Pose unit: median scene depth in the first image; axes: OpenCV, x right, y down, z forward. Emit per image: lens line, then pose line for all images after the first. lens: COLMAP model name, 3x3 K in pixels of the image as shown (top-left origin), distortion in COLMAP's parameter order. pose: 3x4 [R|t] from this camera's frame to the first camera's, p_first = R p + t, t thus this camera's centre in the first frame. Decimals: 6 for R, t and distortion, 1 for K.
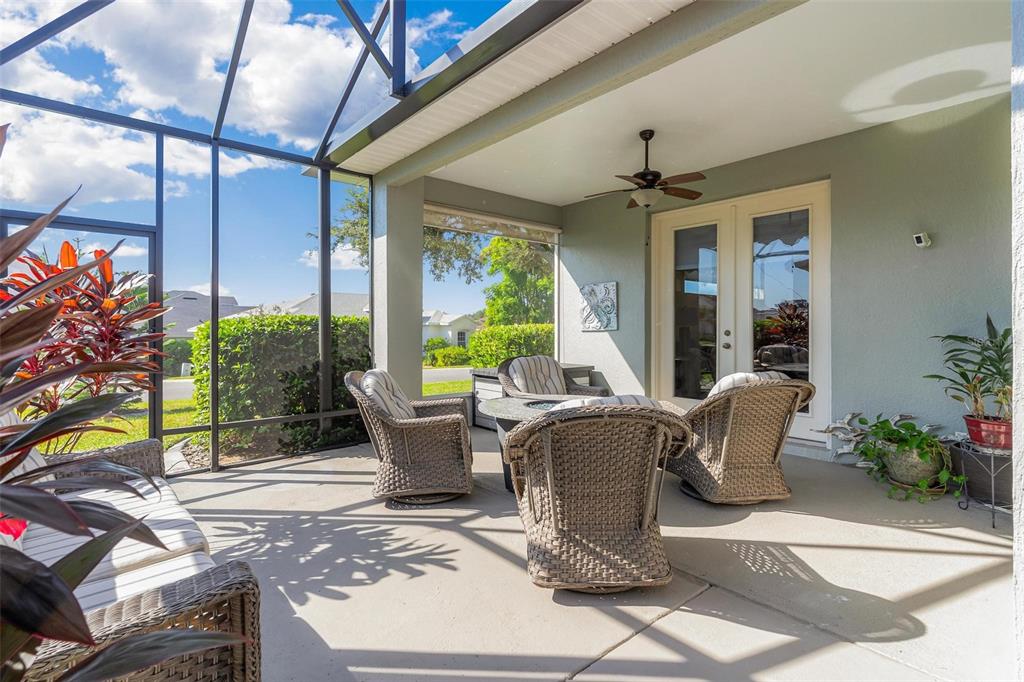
lens RADIAL K [[488.1, 0, 512.4], [0, 488.1, 335.5], [0, 0, 1]] dist [-0.000251, 0.000595]
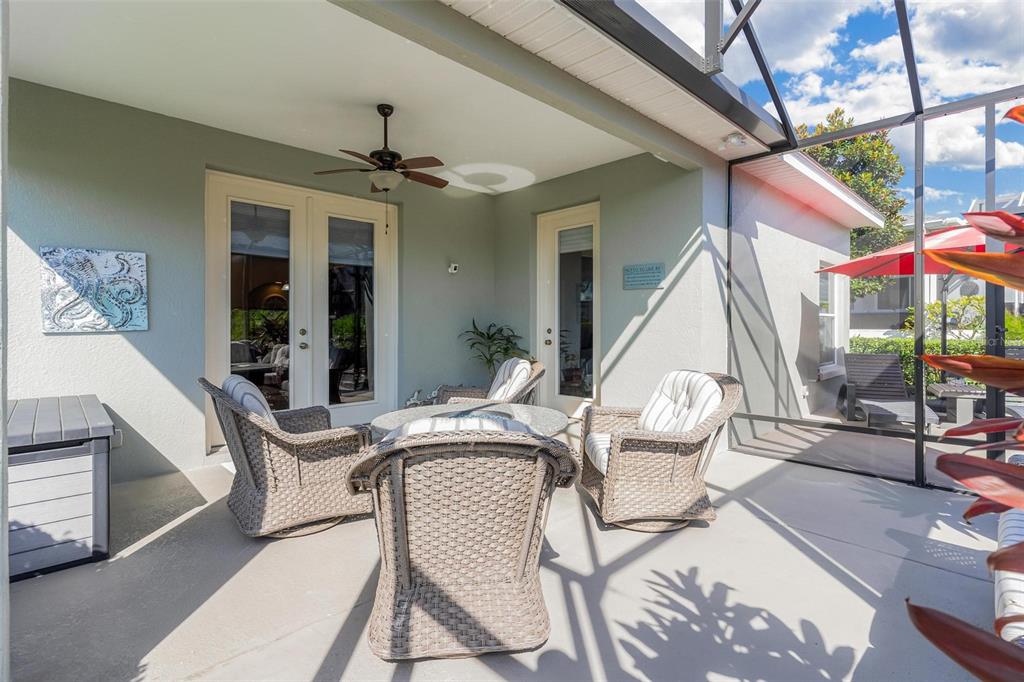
lens RADIAL K [[488.1, 0, 512.2], [0, 488.1, 330.5], [0, 0, 1]] dist [-0.000251, 0.000595]
pose [[-0.053405, -0.009945, 0.998523, -0.969675], [0.019422, 0.999751, 0.010996, -0.020702], [-0.998384, 0.019980, -0.053198, 1.264585]]
